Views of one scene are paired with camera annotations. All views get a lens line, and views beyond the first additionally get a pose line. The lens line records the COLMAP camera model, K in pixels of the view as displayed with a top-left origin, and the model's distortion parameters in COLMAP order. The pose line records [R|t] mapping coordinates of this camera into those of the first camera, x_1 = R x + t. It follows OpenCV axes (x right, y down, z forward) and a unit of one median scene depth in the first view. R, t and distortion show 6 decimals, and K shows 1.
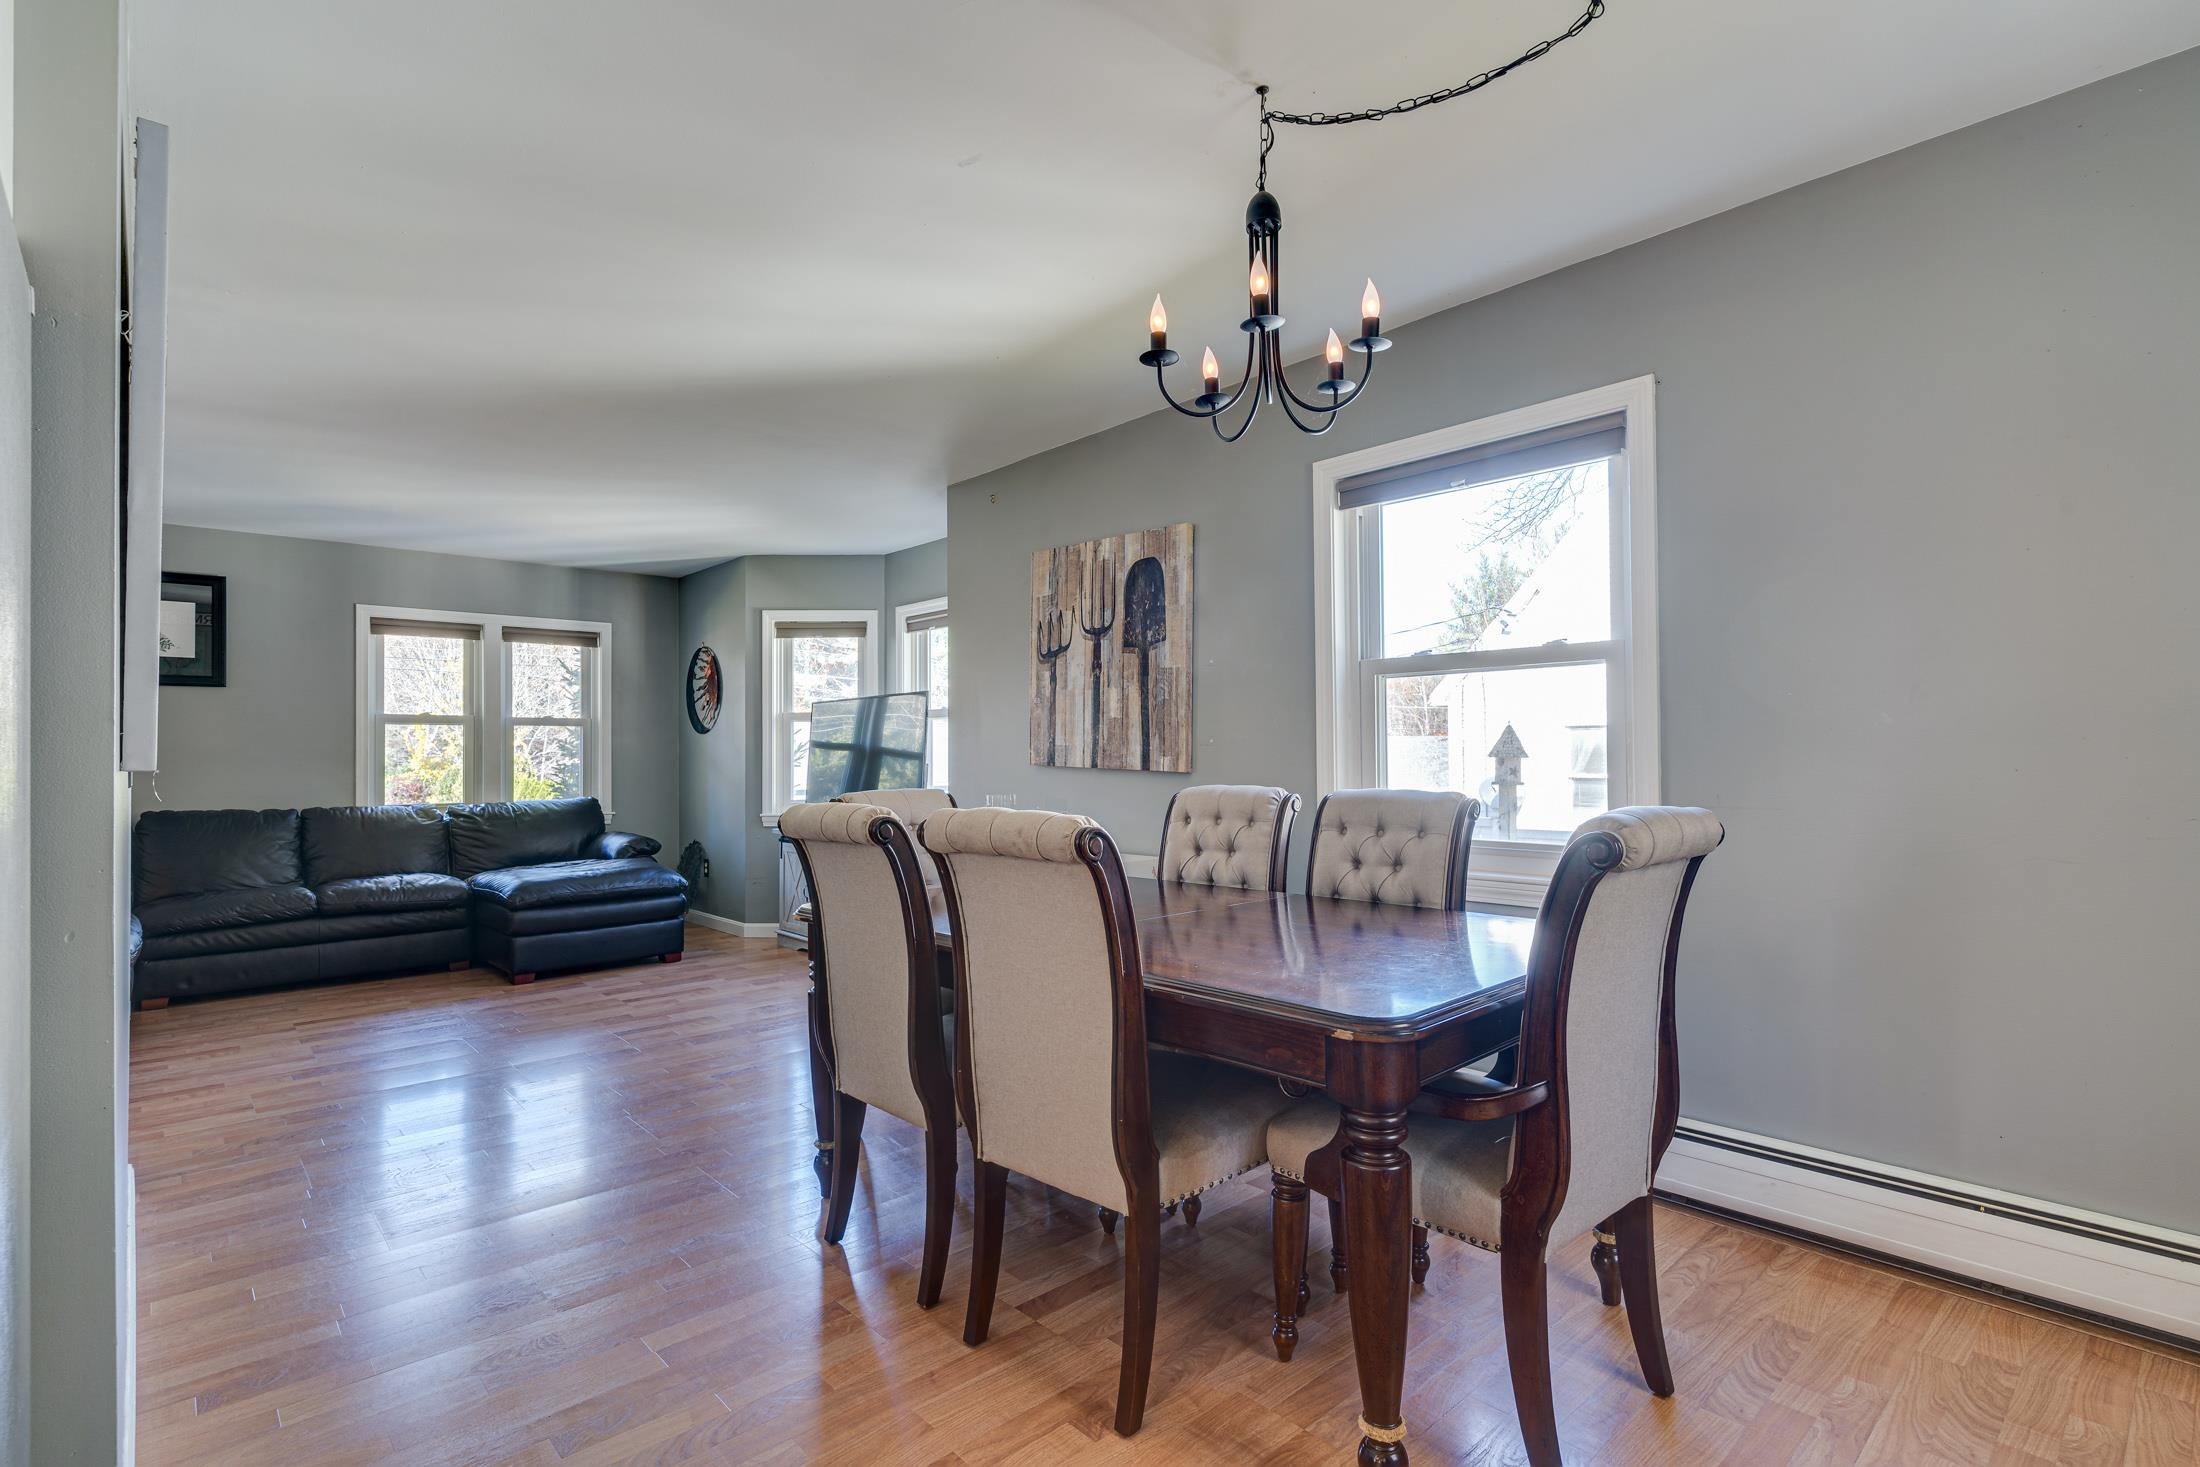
lens RADIAL K [[1044.3, 0, 1100.0], [0, 1044.3, 733.5], [0, 0, 1]] dist [0.003935, 0.000614]
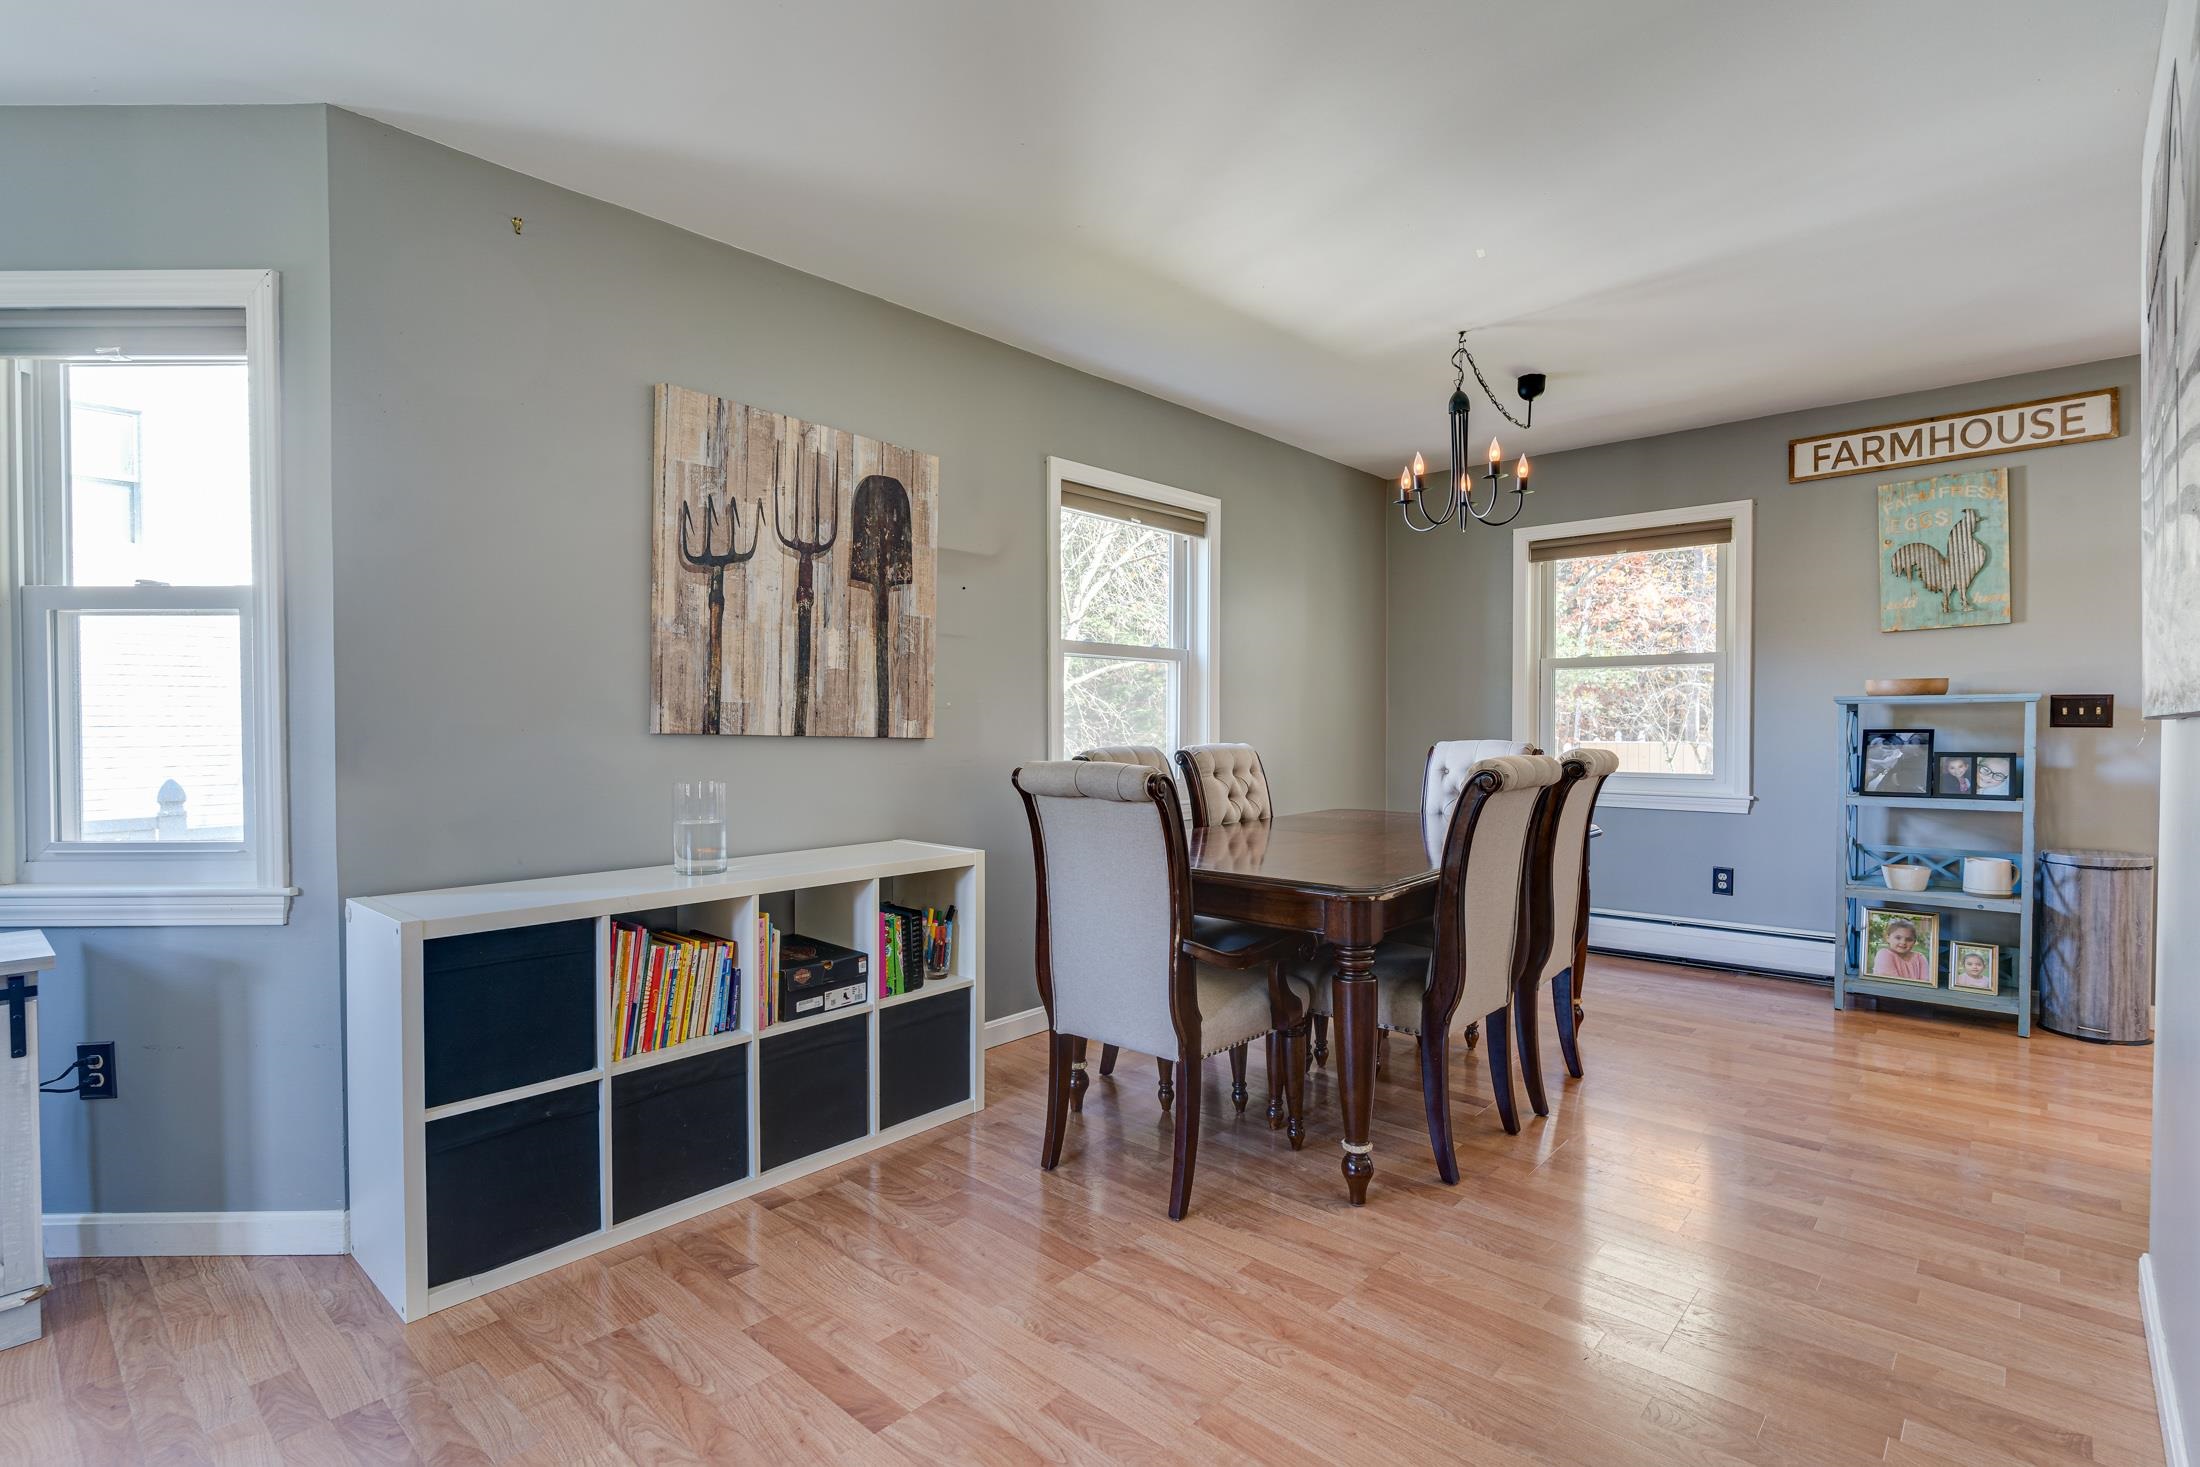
lens RADIAL K [[1047.2, 0, 1100.0], [0, 1047.2, 733.5], [0, 0, 1]] dist [0.000694, 0.000181]
pose [[-0.098231, -0.001209, 0.995163, -0.750999], [-0.014028, 0.999902, -0.000170, 0.028875], [-0.995065, -0.013977, -0.098239, 0.871718]]
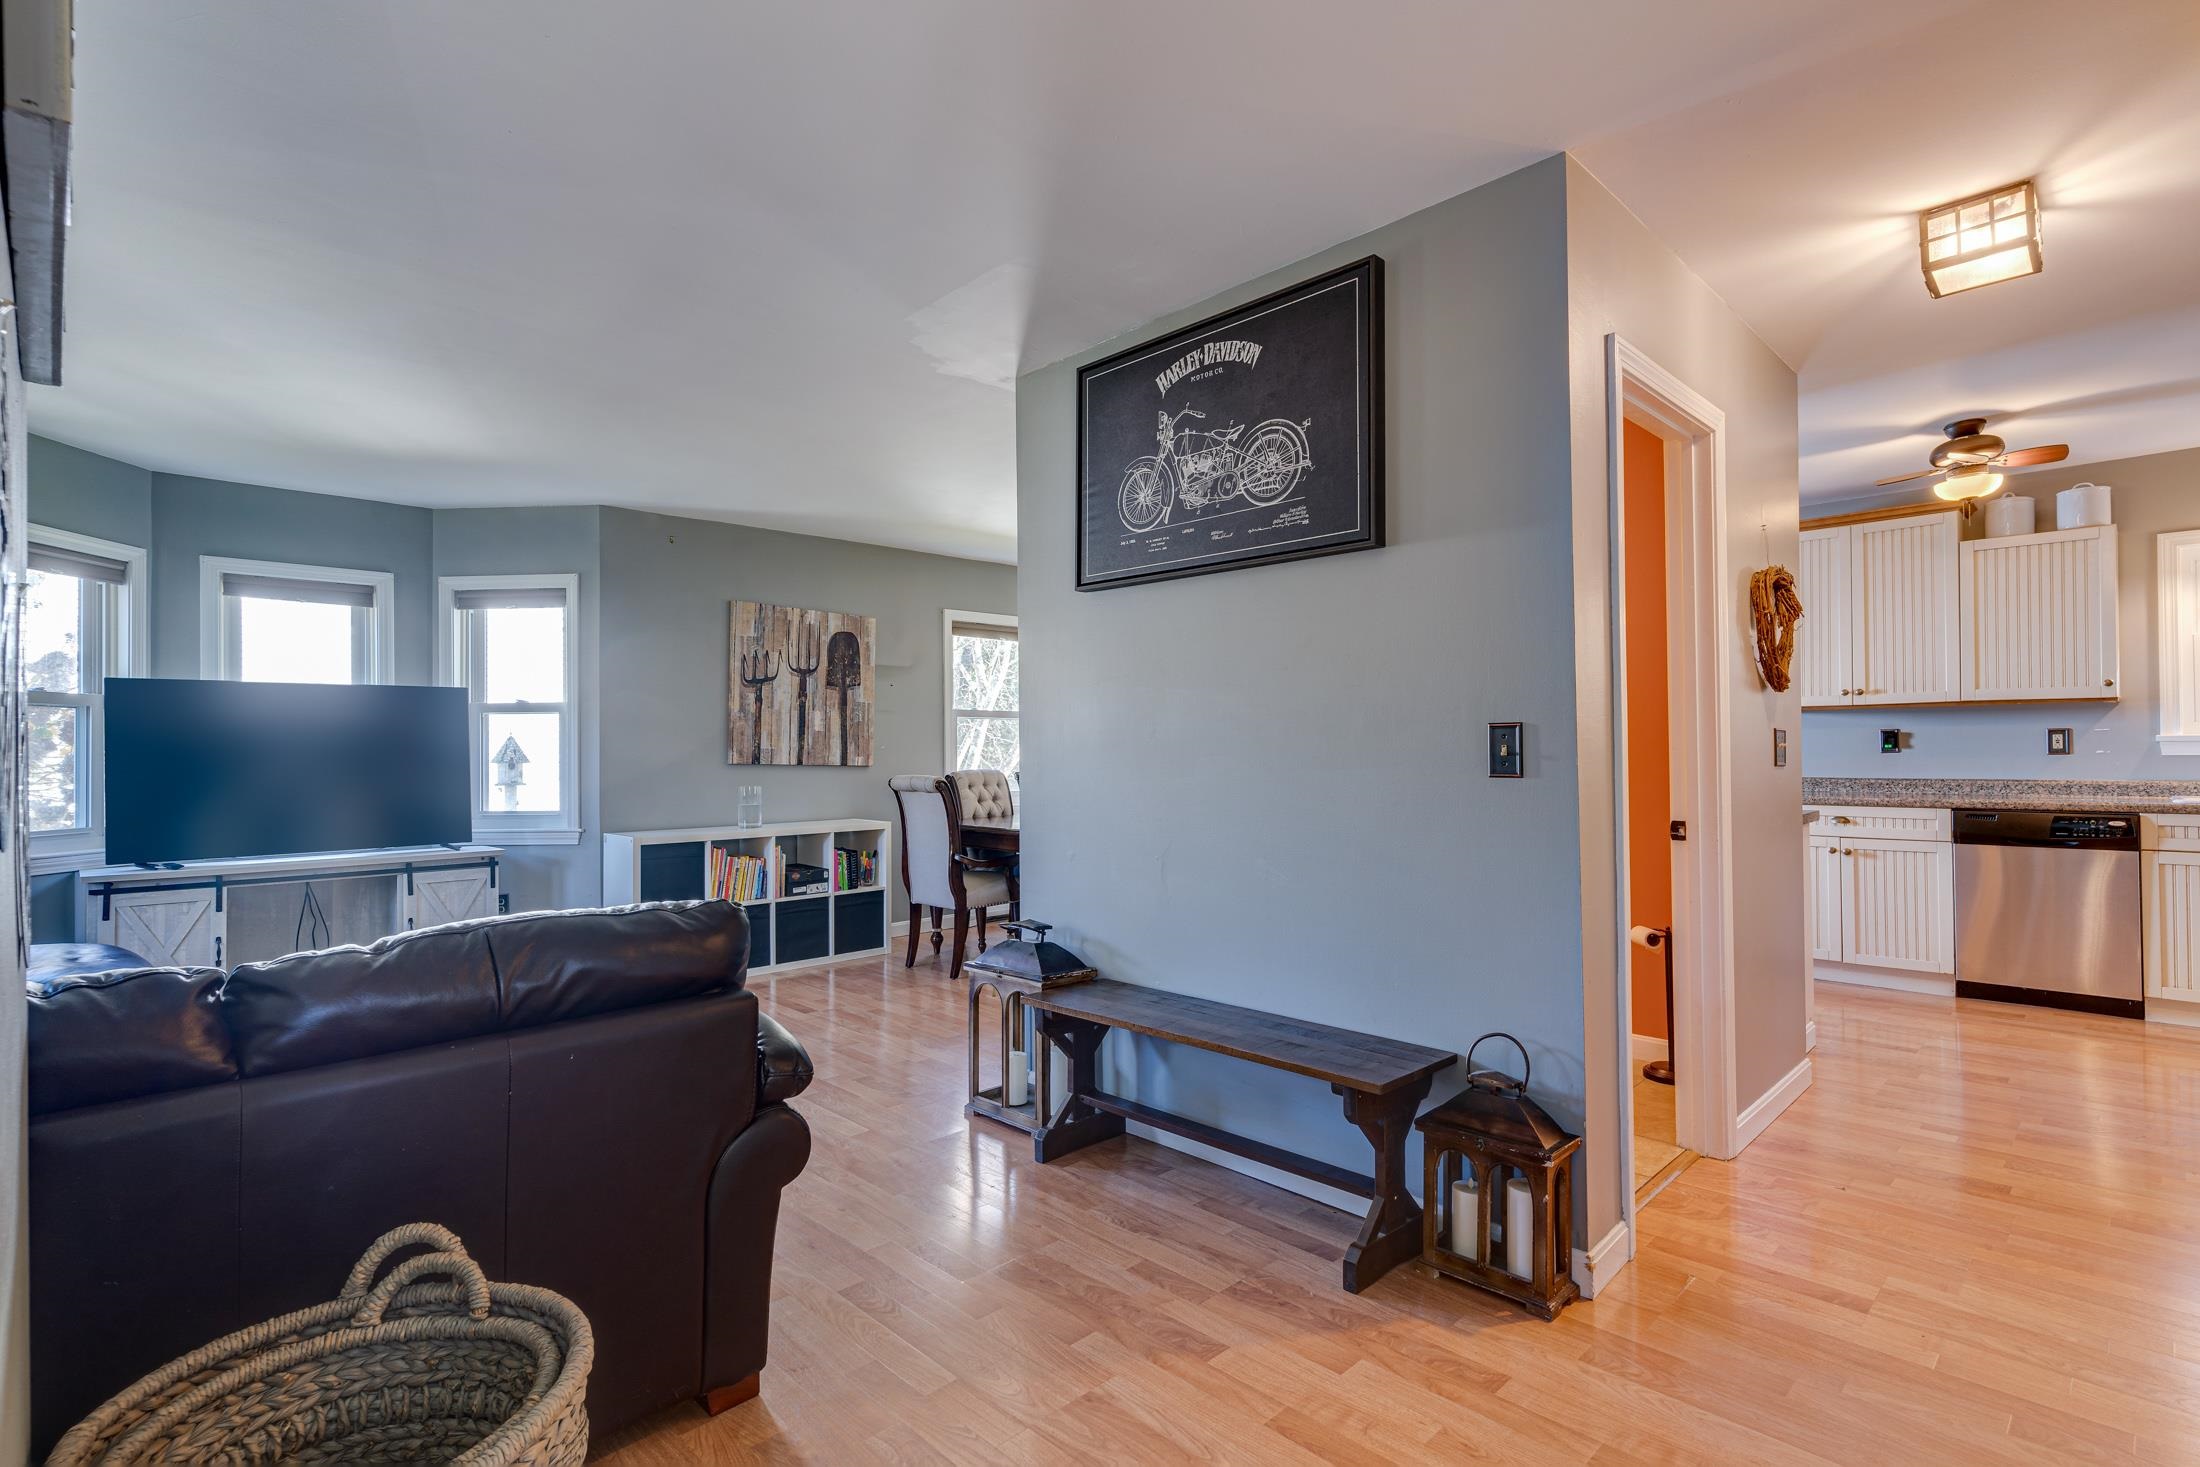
lens RADIAL K [[1047.2, 0, 1100.0], [0, 1047.2, 733.5], [0, 0, 1]] dist [0.000694, 0.000181]
pose [[-0.036146, 0.025443, 0.999023, -1.490761], [-0.009084, 0.999626, -0.025787, 0.023544], [-0.999305, -0.010007, -0.035901, 0.640051]]
